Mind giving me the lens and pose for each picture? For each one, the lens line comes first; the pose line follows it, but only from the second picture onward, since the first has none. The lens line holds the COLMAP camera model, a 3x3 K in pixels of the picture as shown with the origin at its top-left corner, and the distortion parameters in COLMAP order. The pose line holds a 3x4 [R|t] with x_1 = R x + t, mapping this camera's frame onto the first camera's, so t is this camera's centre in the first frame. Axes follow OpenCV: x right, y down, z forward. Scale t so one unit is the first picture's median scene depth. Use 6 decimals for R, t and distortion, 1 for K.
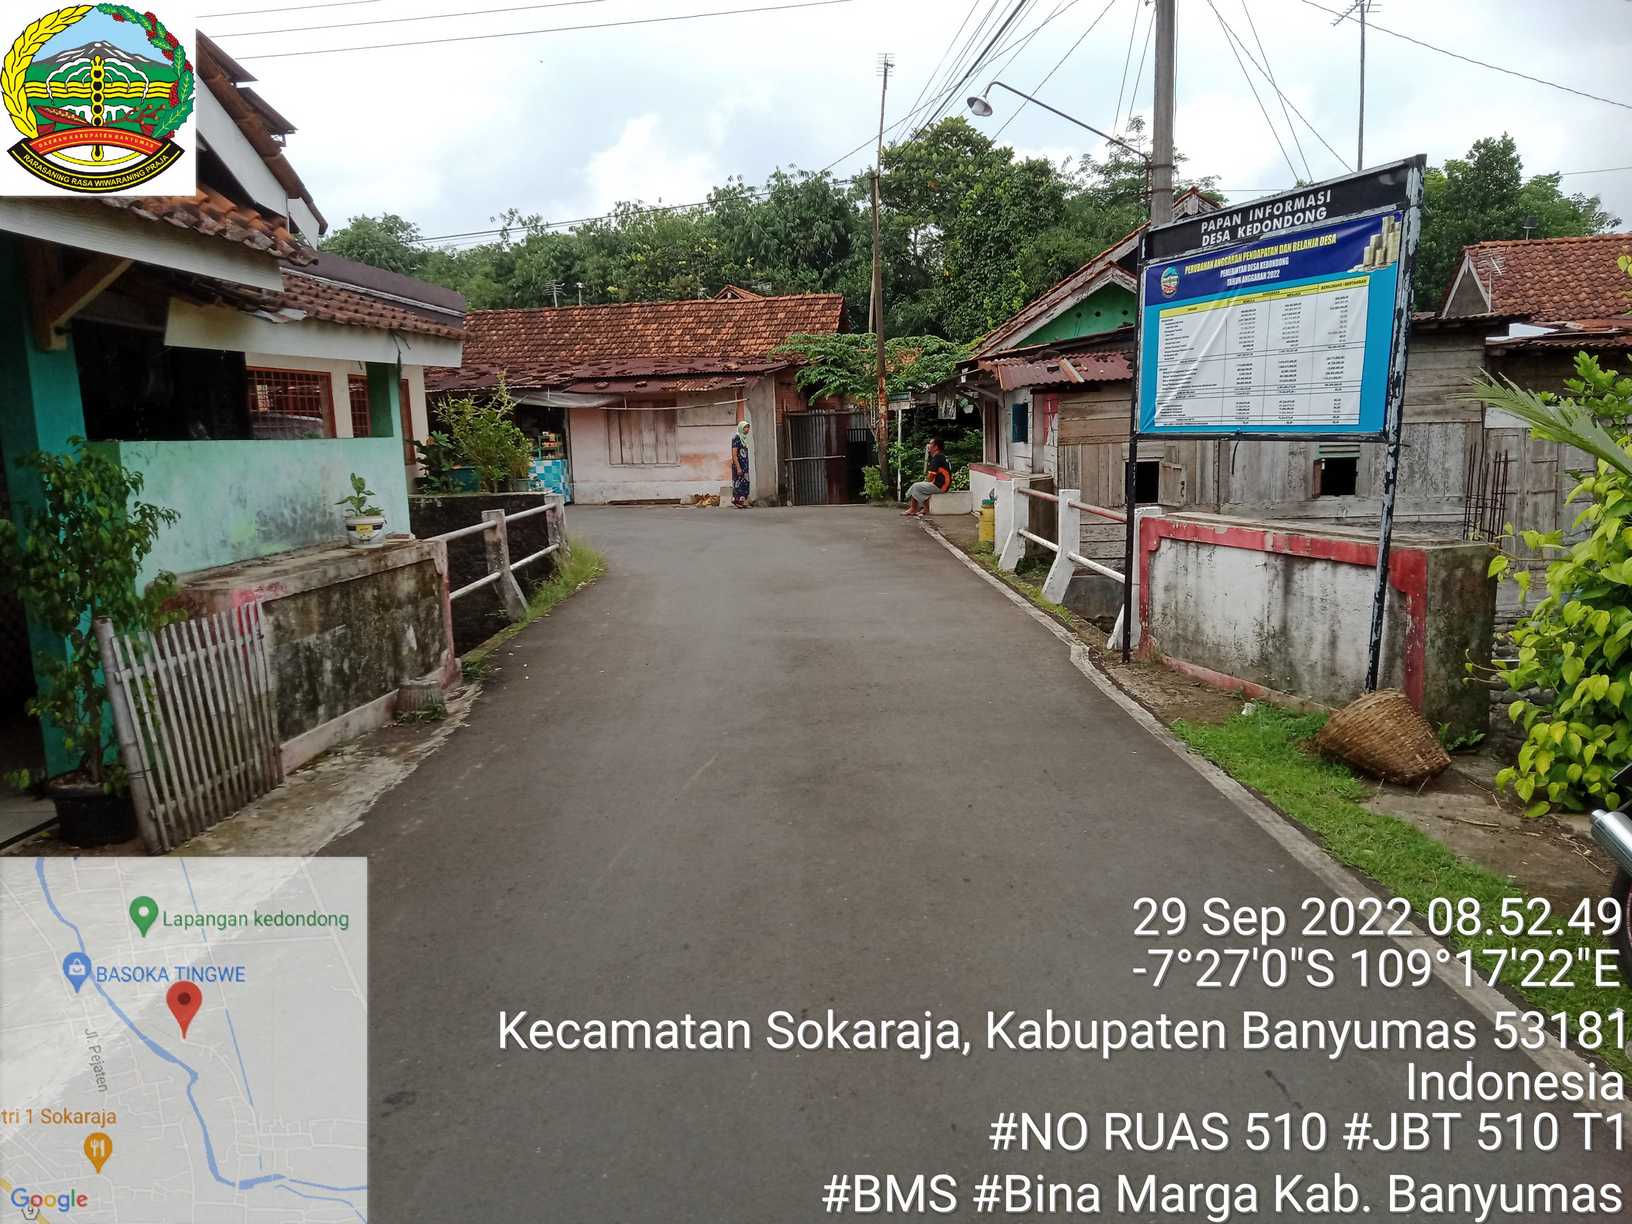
lens RADIAL K [[1215.1, 0, 816.0], [0, 1215.1, 612.0], [0, 0, 1]] dist [0.013751, 0.026488]
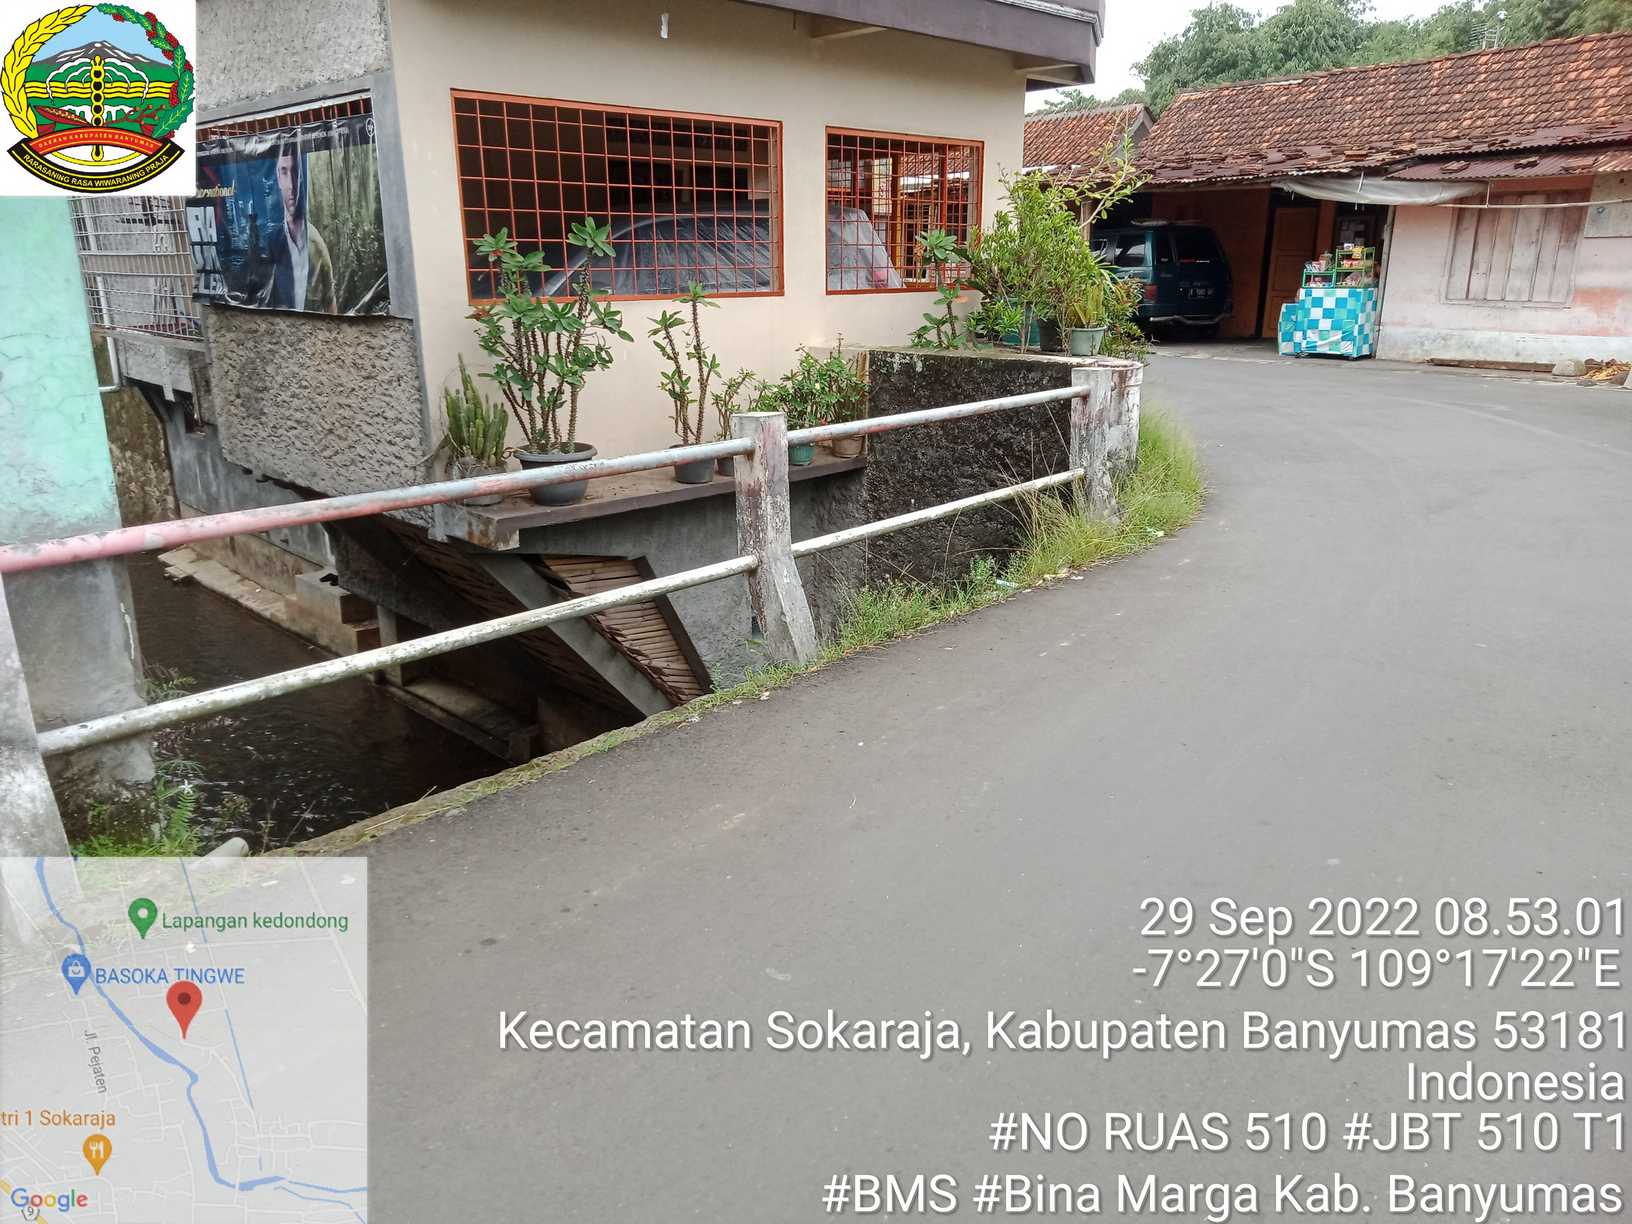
lens RADIAL K [[1215.1, 0, 816.0], [0, 1215.1, 612.0], [0, 0, 1]] dist [0.013751, 0.026488]
pose [[0.754036, 0.217397, -0.619813, 0.017834], [-0.125200, 0.973908, 0.189282, -0.055316], [0.644790, -0.065125, 0.761580, 0.381832]]
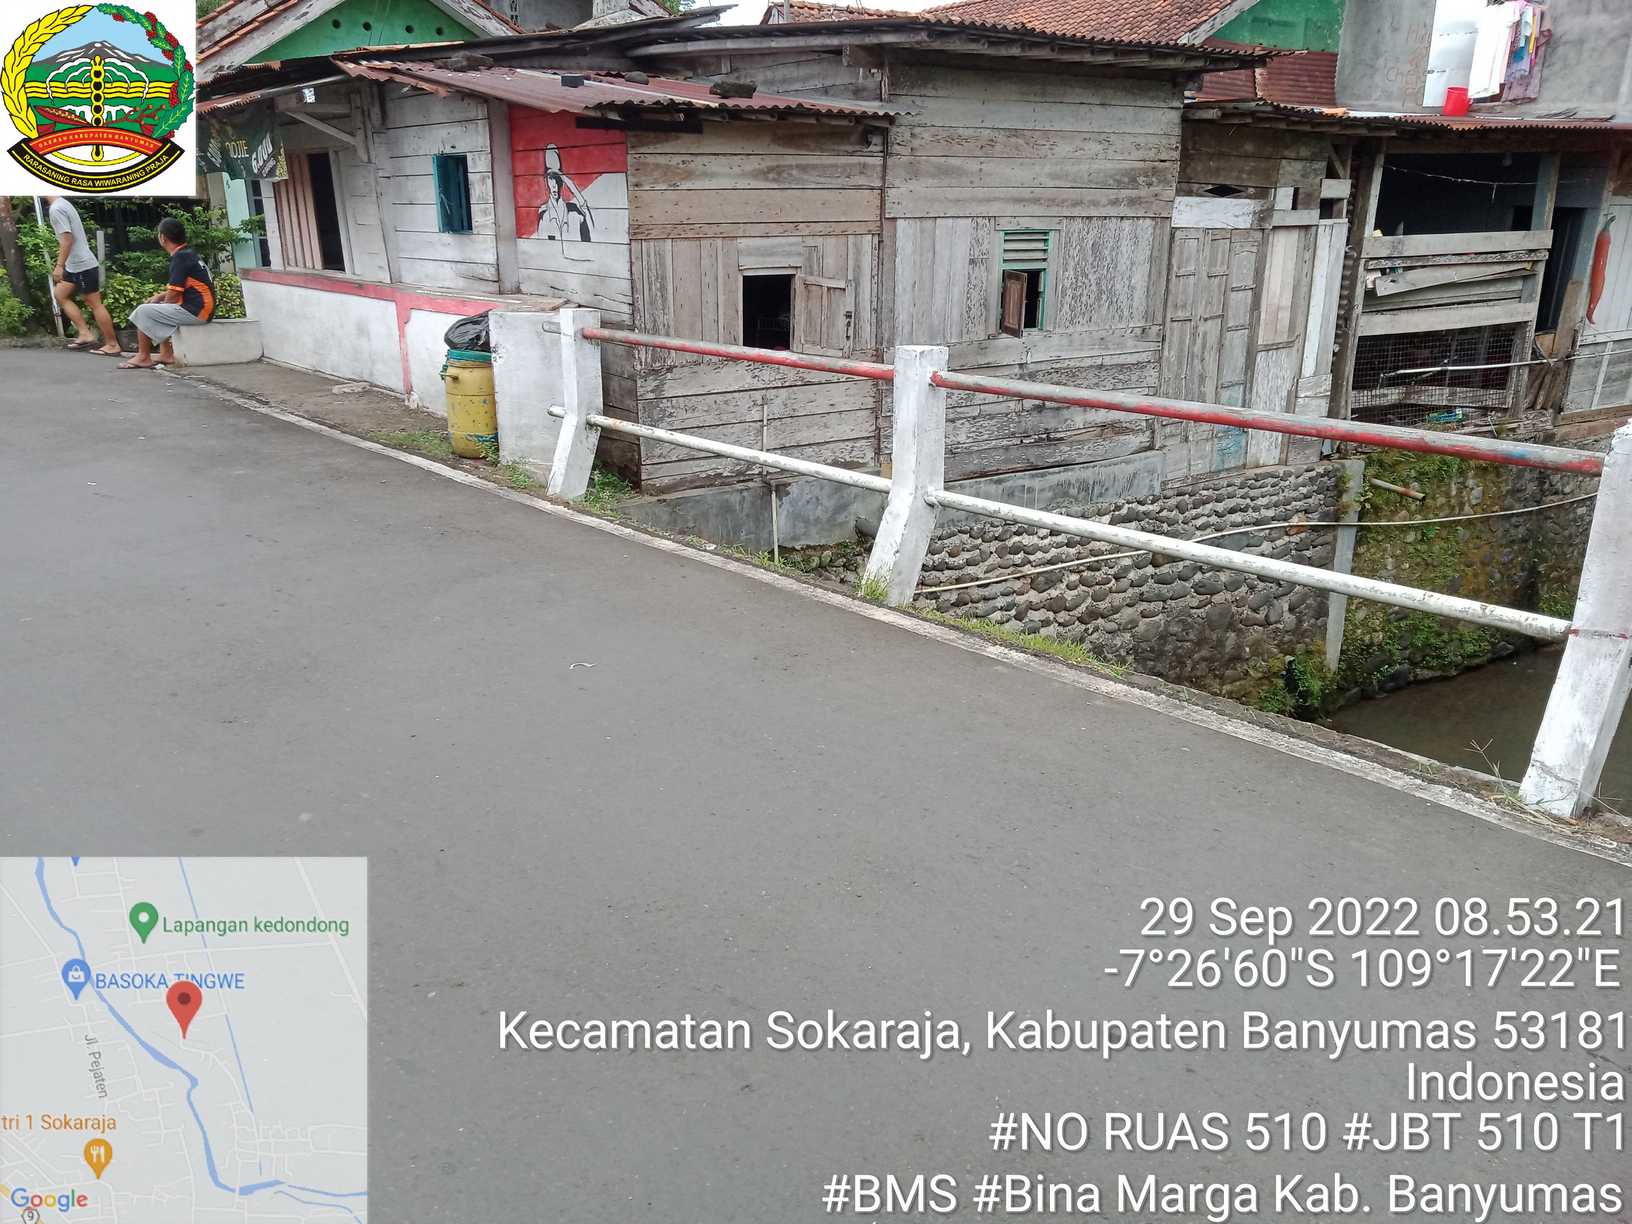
lens RADIAL K [[1215.1, 0, 816.0], [0, 1215.1, 612.0], [0, 0, 1]] dist [0.013751, 0.026488]
pose [[0.748313, -0.176734, 0.639369, -0.065022], [0.075284, 0.980254, 0.182850, -0.050909], [-0.659060, -0.088695, 0.746842, 0.391870]]
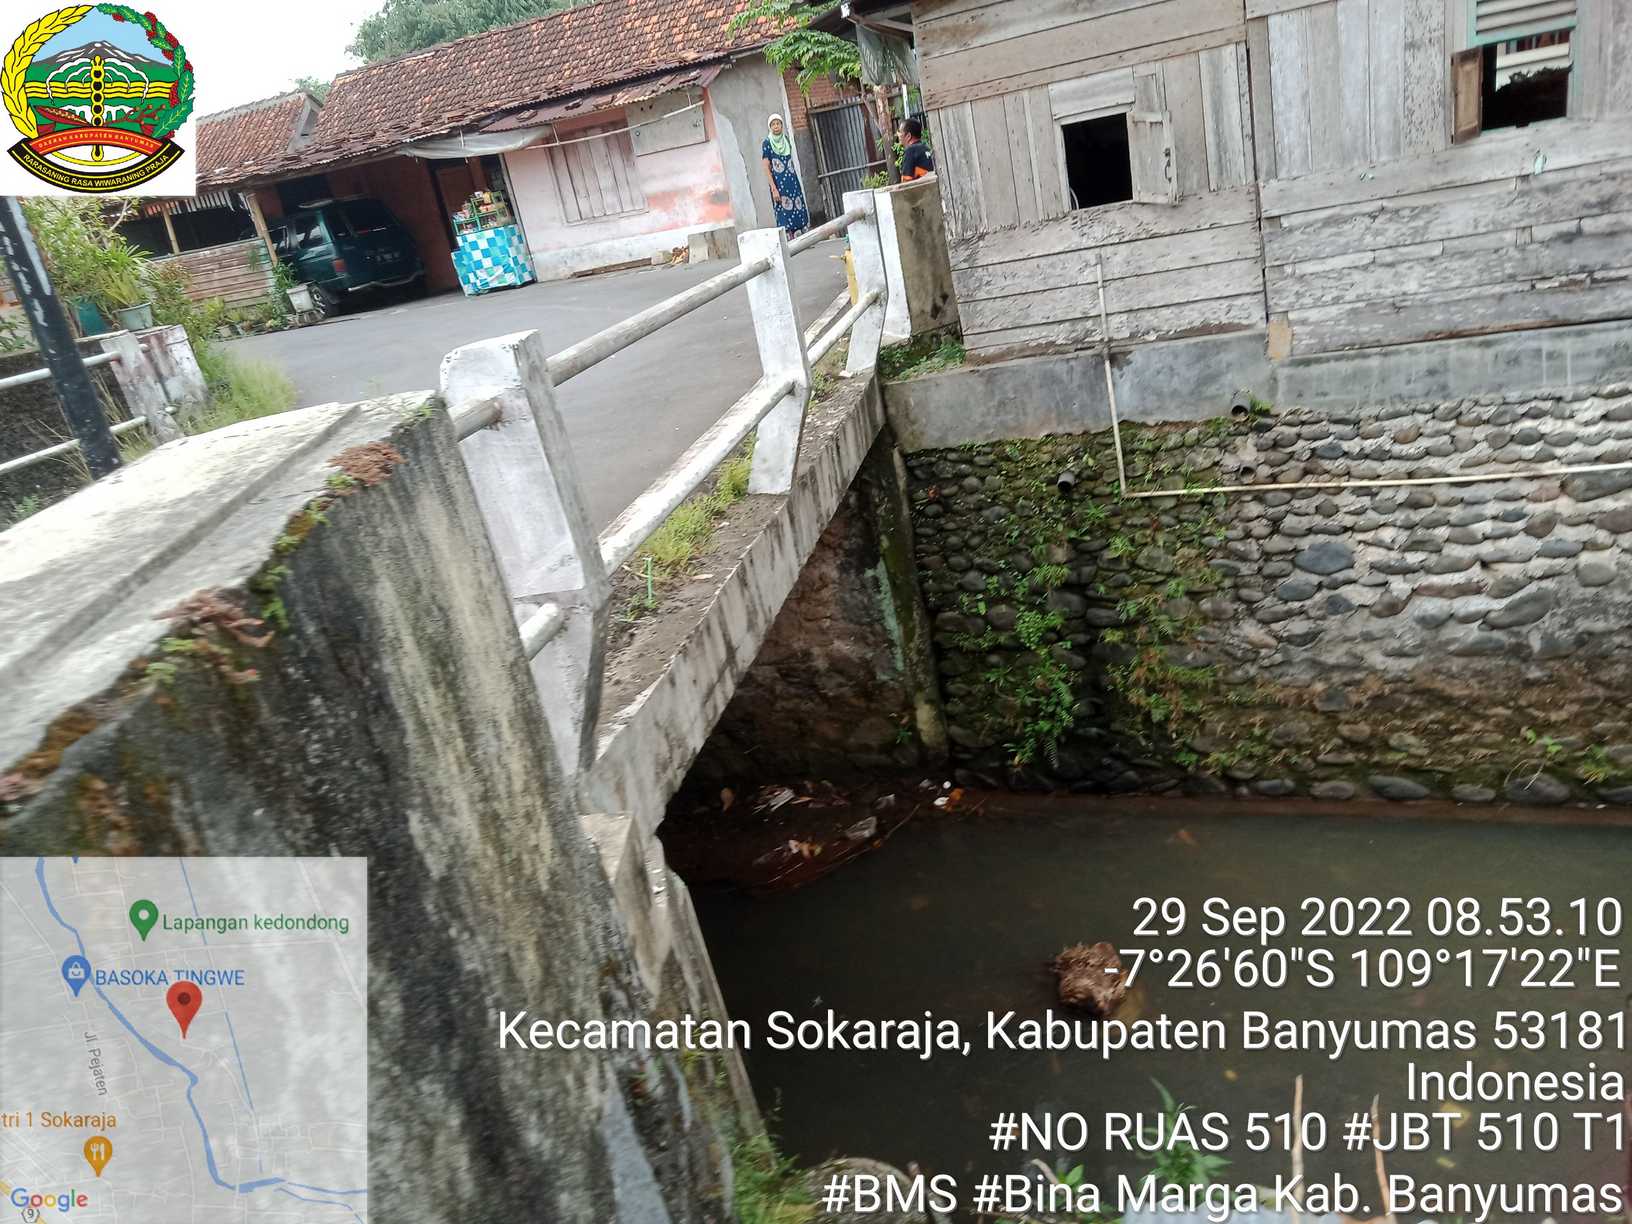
lens RADIAL K [[1225.9, 0, 816.0], [0, 1225.9, 612.0], [0, 0, 1]] dist [0.015449, -0.010065]
pose [[0.971368, -0.077376, -0.224627, 0.177520], [0.125206, 0.970249, 0.207219, -0.032077], [0.201910, -0.229411, 0.952157, 0.314713]]
